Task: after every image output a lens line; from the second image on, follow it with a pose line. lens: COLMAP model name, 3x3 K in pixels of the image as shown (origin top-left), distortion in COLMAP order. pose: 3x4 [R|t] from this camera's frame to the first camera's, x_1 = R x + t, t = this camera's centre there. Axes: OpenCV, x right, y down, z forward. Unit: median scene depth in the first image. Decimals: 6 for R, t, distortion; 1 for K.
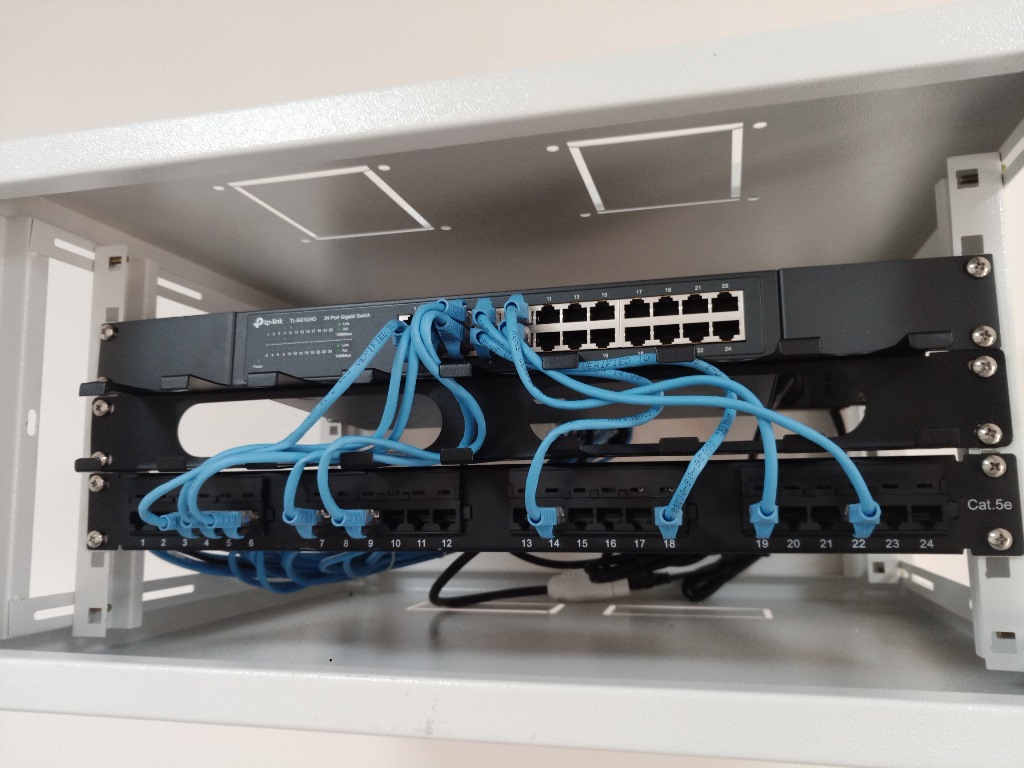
lens RADIAL K [[823.5, 0, 508.3], [0, 823.5, 387.3], [0, 0, 1]] dist [-0.011826, 0.029341]
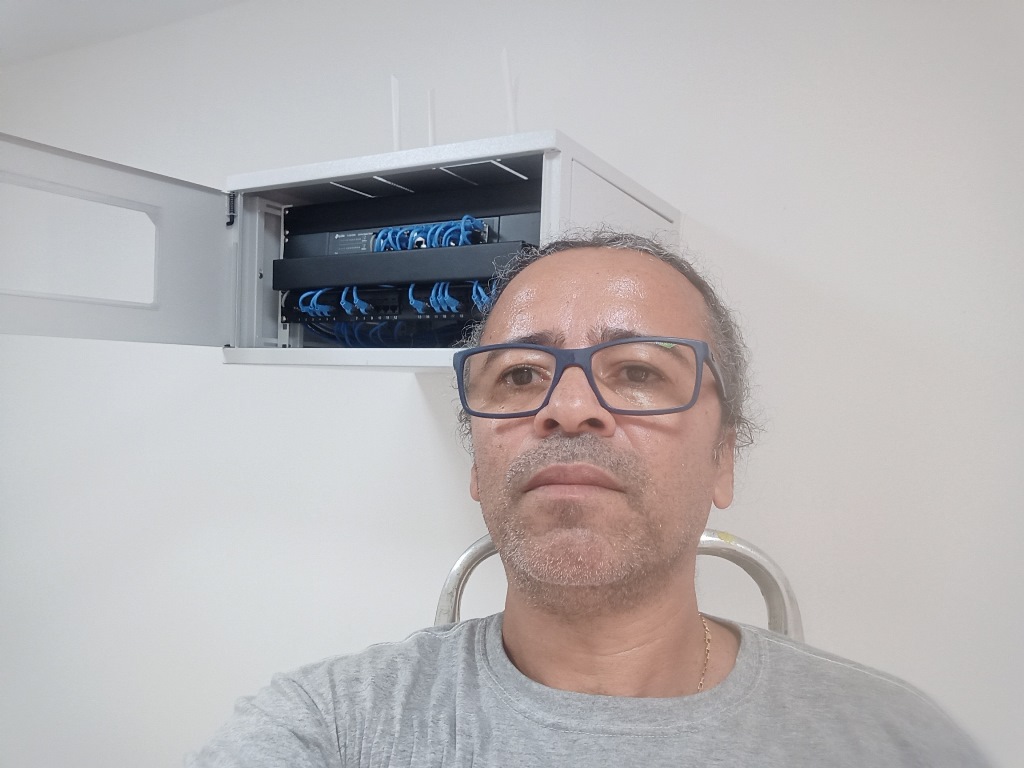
lens RADIAL K [[804.0, 0, 515.3], [0, 804.0, 385.1], [0, 0, 1]] dist [0.054895, -0.022714]
pose [[0.970511, 0.035494, -0.238428, 0.861503], [-0.005665, 0.992185, 0.124644, 0.066464], [0.240989, -0.119617, 0.963128, -1.371779]]
